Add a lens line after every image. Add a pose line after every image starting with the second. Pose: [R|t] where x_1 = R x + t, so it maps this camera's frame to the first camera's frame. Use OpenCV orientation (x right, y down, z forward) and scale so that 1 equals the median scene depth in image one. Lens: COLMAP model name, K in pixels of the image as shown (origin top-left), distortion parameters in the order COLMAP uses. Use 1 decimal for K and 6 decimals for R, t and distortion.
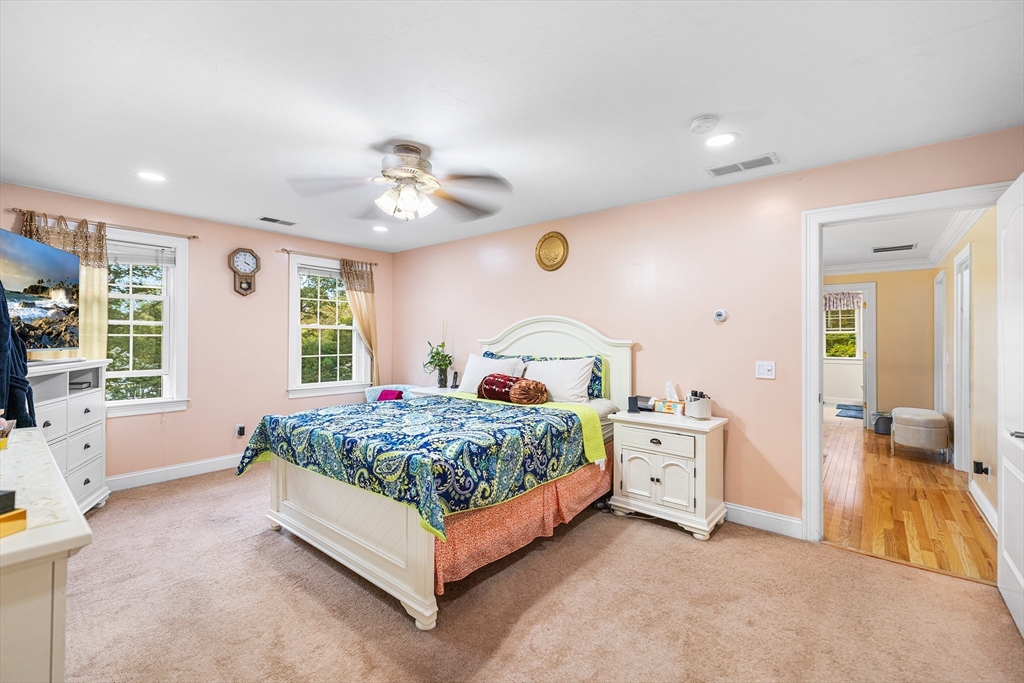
lens RADIAL K [[438.1, 0, 493.9], [0, 438.1, 335.6], [0, 0, 1]] dist [-0.000519, 0.000473]
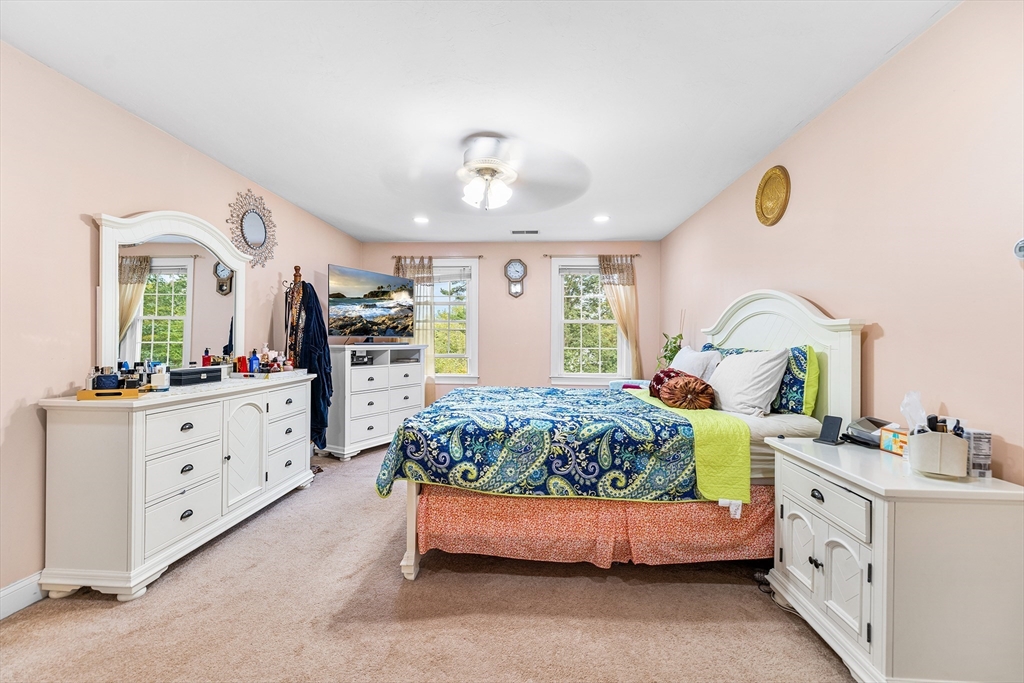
lens RADIAL K [[438.1, 0, 512.6], [0, 438.1, 341.0], [0, 0, 1]] dist [-0.000519, 0.000473]
pose [[0.601976, -0.001739, -0.798513, 0.612898], [0.002844, 0.999996, -0.000034, 0.046974], [0.798509, -0.002250, 0.601978, 0.371284]]
